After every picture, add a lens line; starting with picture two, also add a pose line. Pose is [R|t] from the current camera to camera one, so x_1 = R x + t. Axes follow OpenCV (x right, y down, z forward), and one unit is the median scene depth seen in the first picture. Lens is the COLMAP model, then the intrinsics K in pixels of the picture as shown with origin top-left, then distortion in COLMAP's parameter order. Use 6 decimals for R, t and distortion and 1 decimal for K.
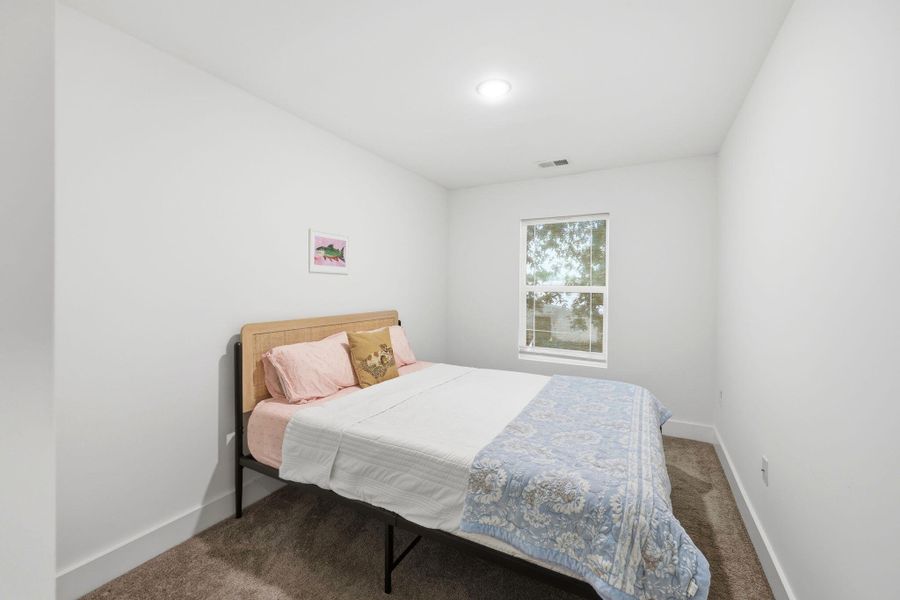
lens RADIAL K [[372.3, 0, 447.2], [0, 372.3, 287.1], [0, 0, 1]] dist [-0.001023, -0.000036]
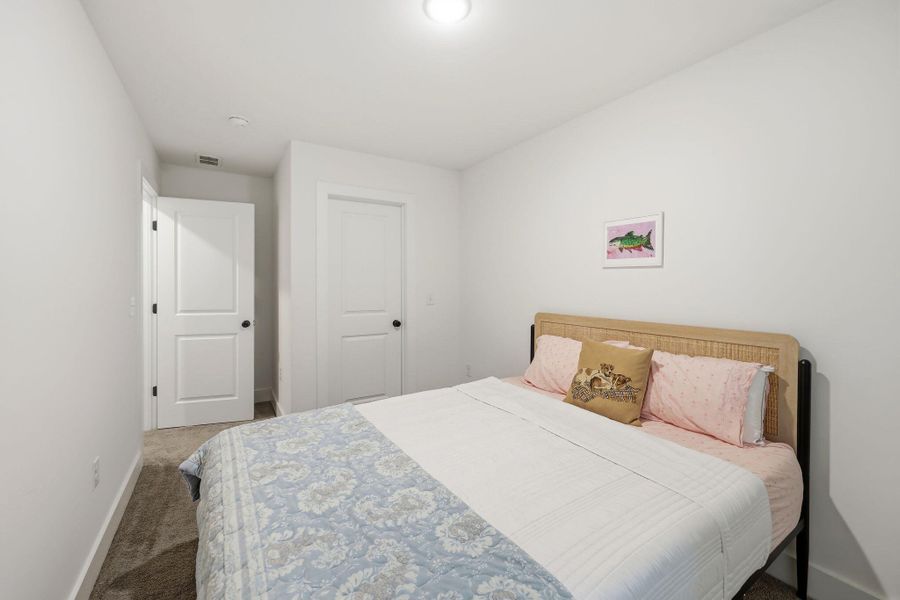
lens RADIAL K [[372.3, 0, 447.2], [0, 372.3, 287.1], [0, 0, 1]] dist [-0.001023, -0.000036]
pose [[-0.494975, 0.004074, -0.868898, 0.608454], [-0.004800, 0.999961, 0.007422, 0.001432], [0.868894, 0.007844, -0.494936, 1.099691]]
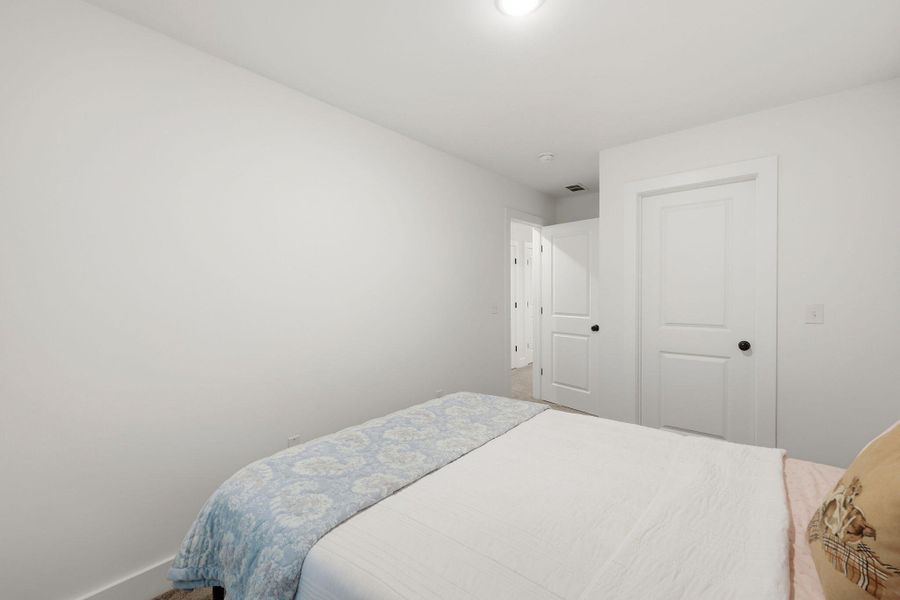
lens RADIAL K [[388.5, 0, 449.1], [0, 388.5, 293.8], [0, 0, 1]] dist [-0.000302, 0.000133]
pose [[-0.972910, 0.004692, 0.231135, -0.018770], [0.006463, 0.999955, 0.006904, -0.001694], [-0.231092, 0.008210, -0.972897, 1.450852]]
